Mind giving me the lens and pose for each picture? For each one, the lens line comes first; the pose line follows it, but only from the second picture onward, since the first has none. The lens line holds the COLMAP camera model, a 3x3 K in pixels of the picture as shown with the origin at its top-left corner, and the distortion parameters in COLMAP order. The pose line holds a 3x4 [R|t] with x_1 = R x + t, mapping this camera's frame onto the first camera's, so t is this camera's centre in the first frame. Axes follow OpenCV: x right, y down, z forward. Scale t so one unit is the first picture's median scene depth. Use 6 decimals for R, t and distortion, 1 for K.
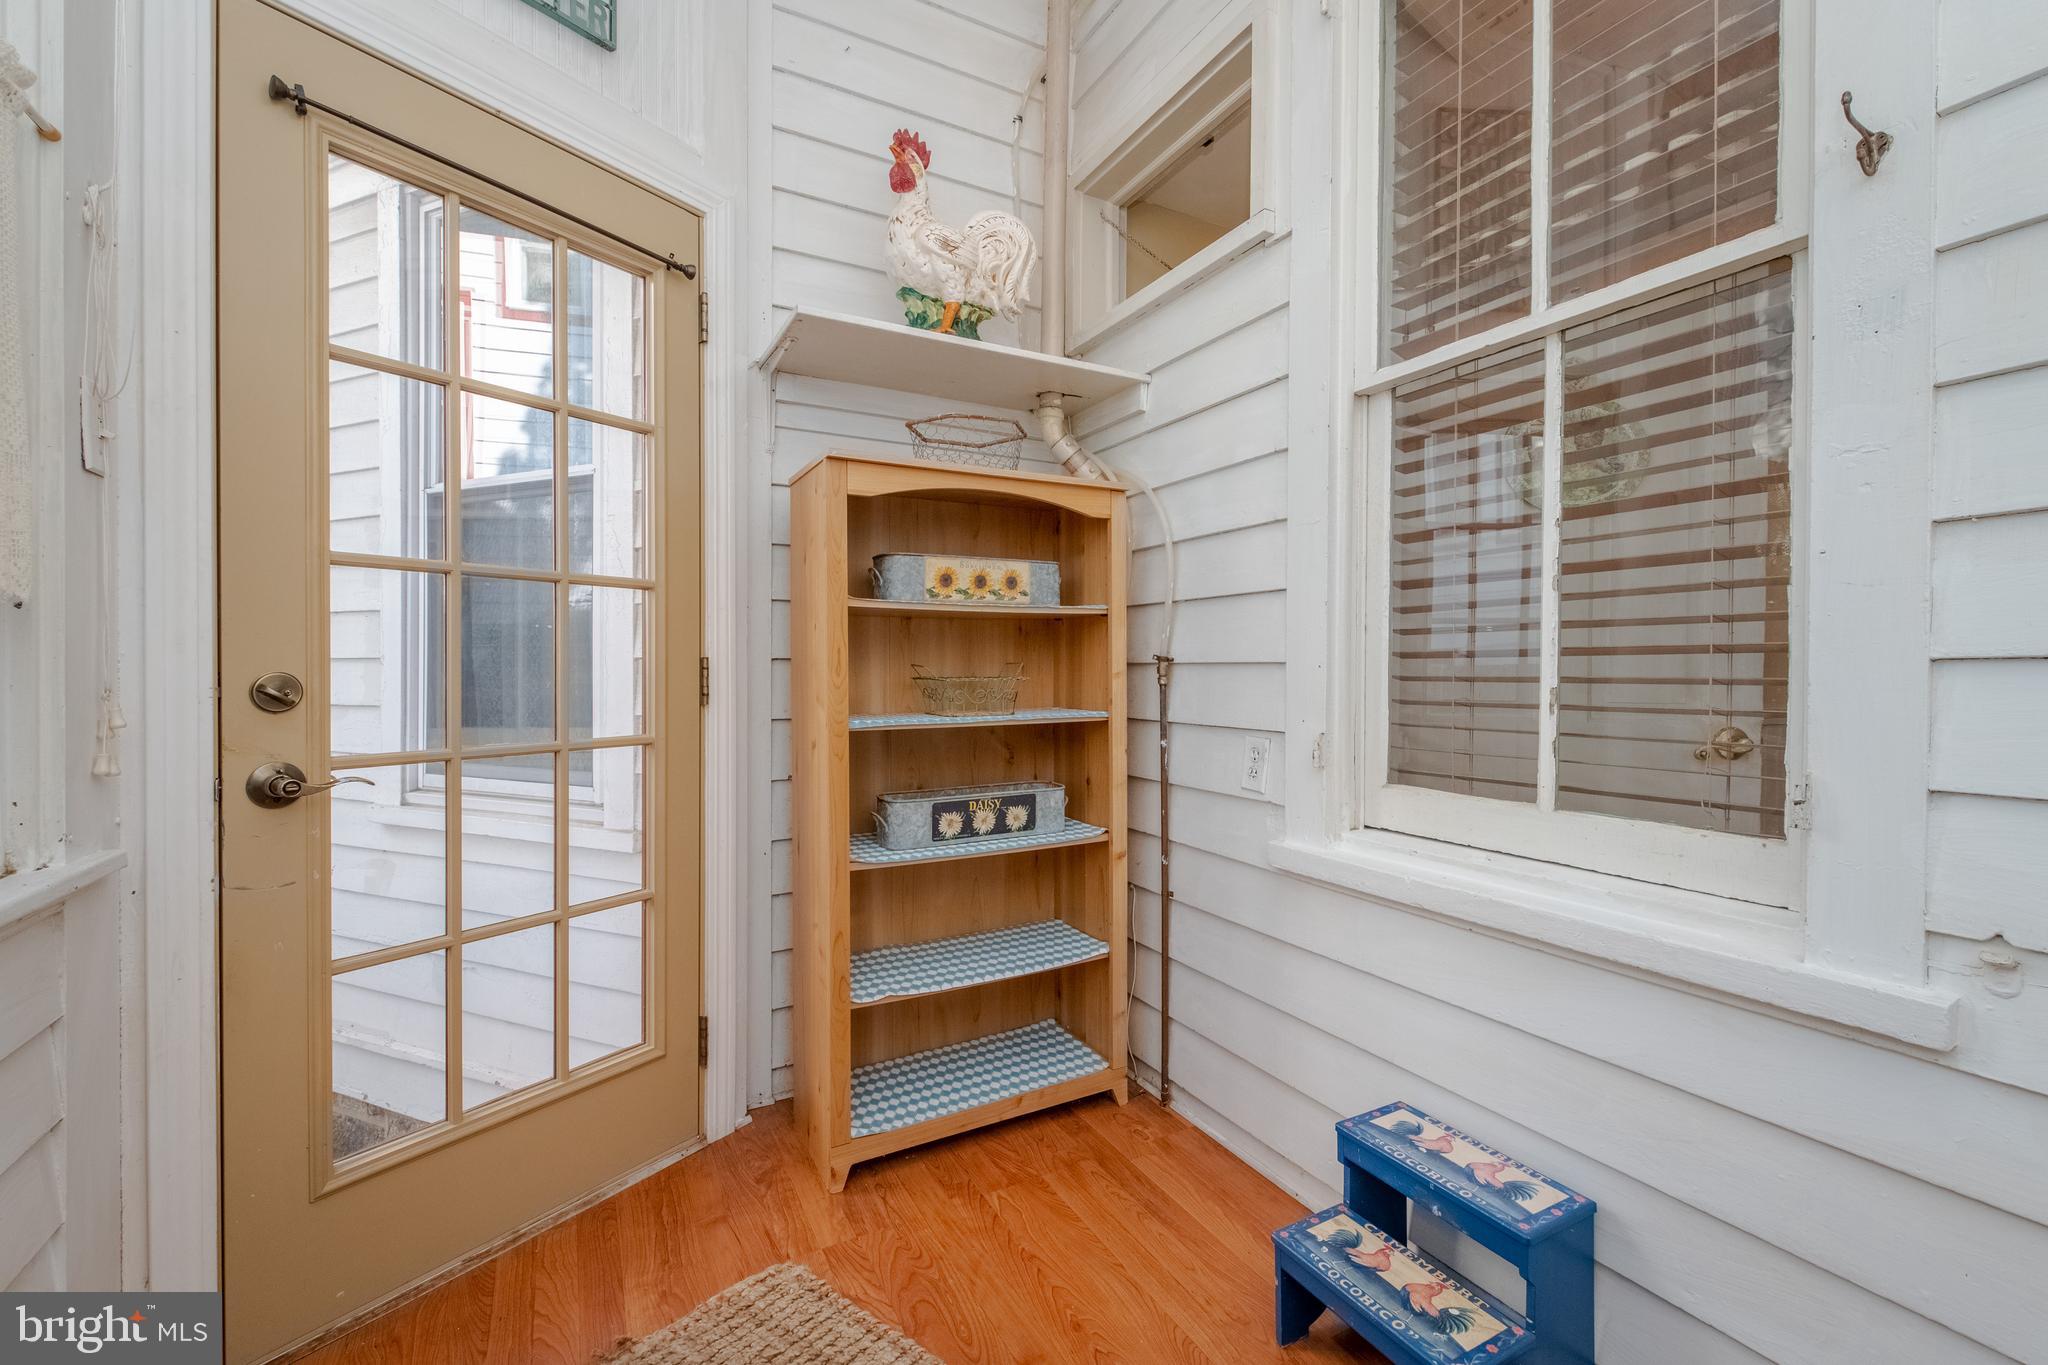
lens RADIAL K [[860.6, 0, 1025.9], [0, 860.6, 665.4], [0, 0, 1]] dist [0.000321, -0.000332]
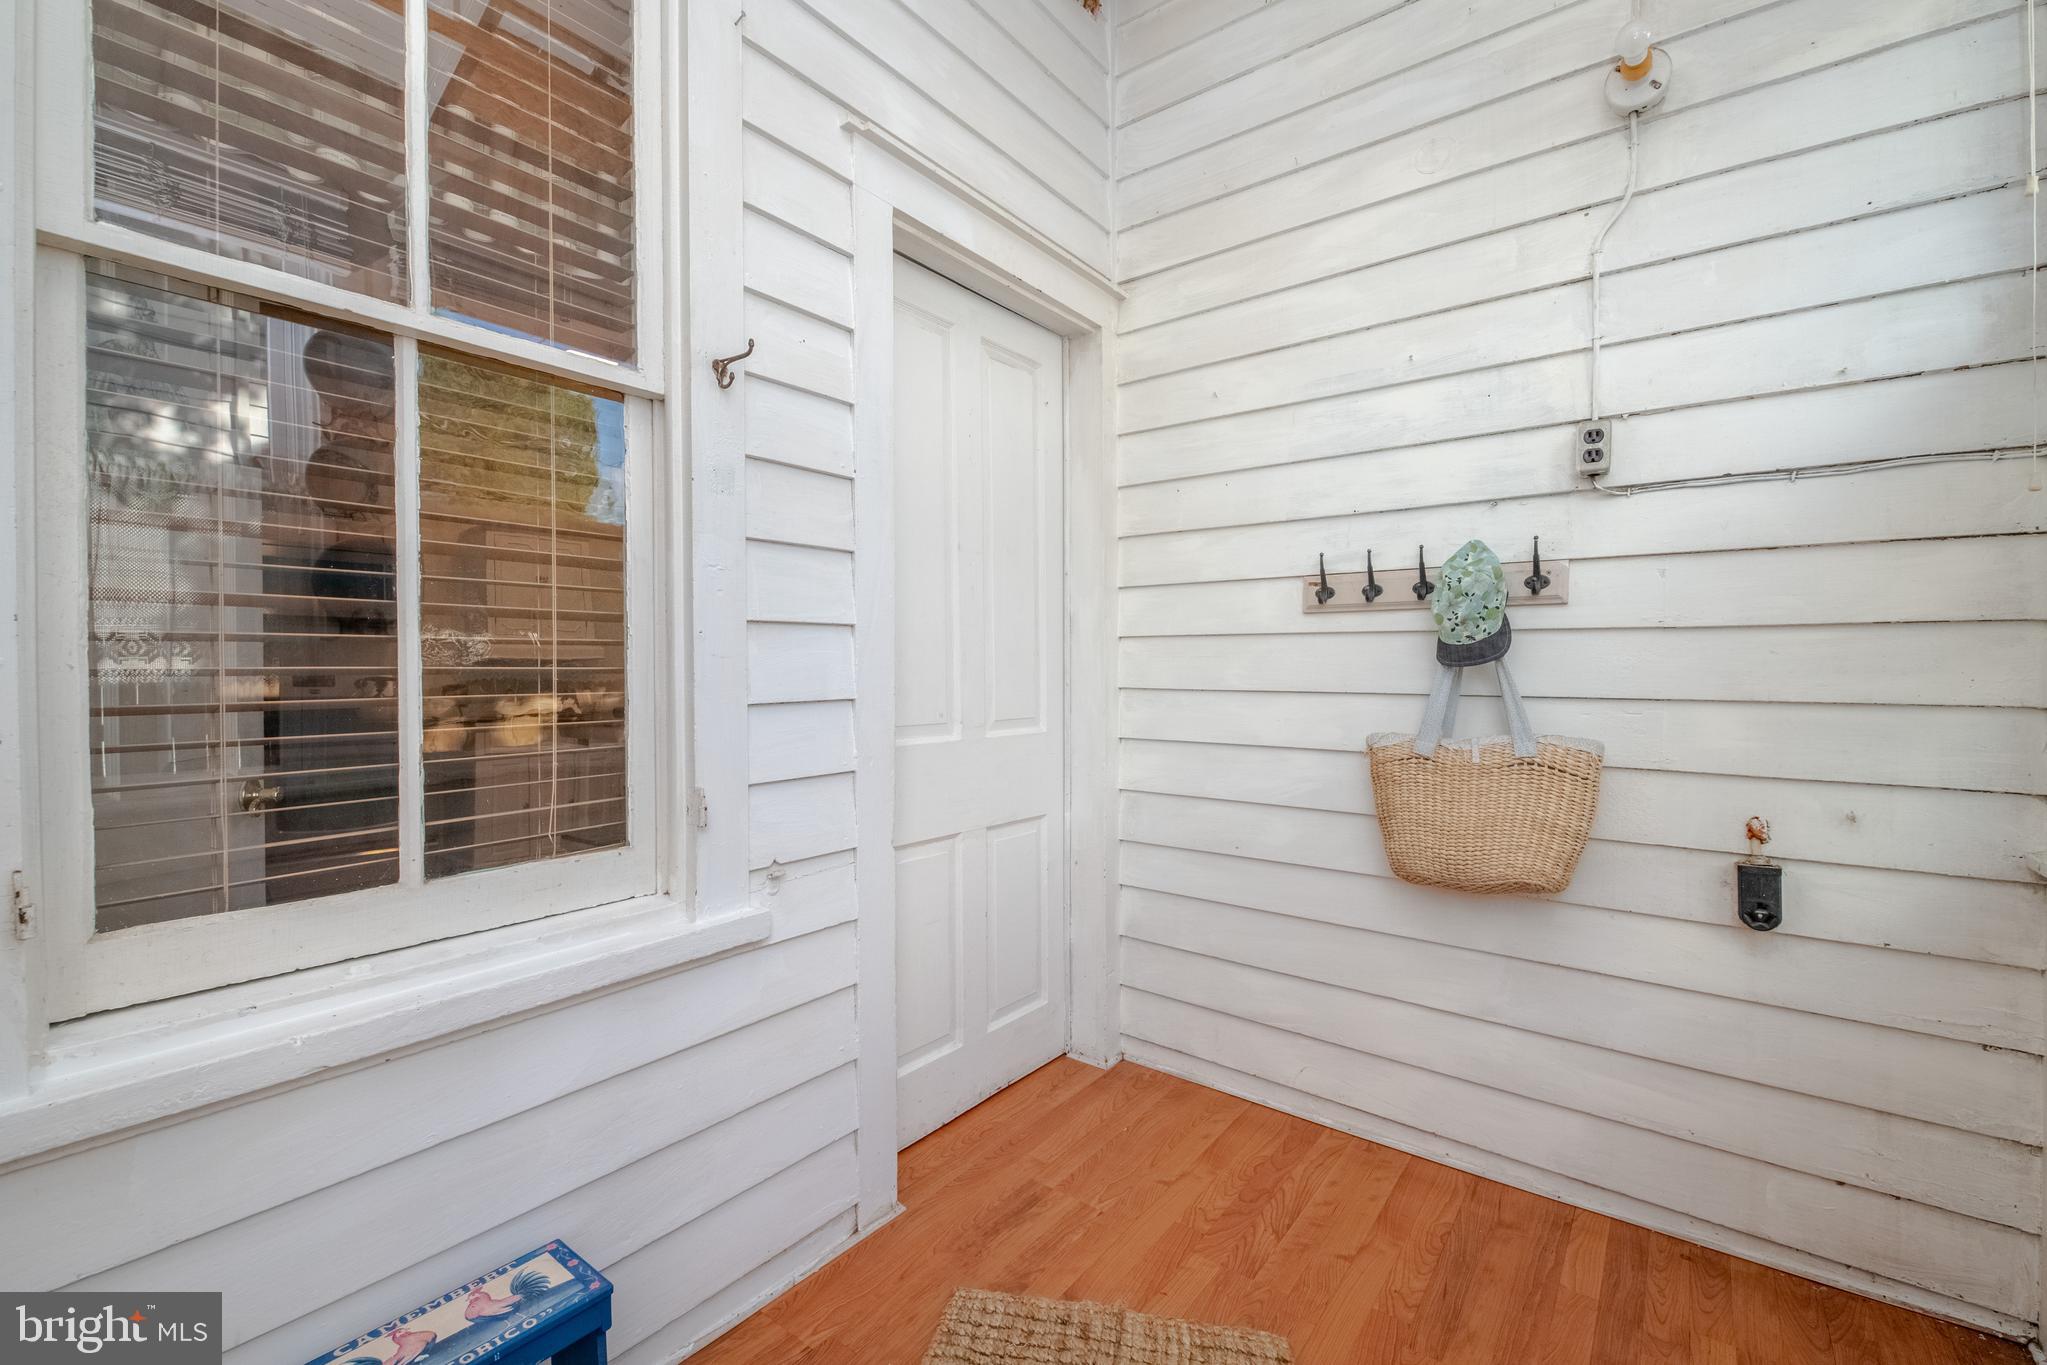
lens RADIAL K [[860.2, 0, 1023.3], [0, 860.2, 690.9], [0, 0, 1]] dist [0.000321, -0.000332]
pose [[-0.413307, -0.012863, 0.910501, -0.460463], [0.006478, 0.999833, 0.017065, -0.042344], [-0.910569, 0.012951, -0.413155, 0.839660]]
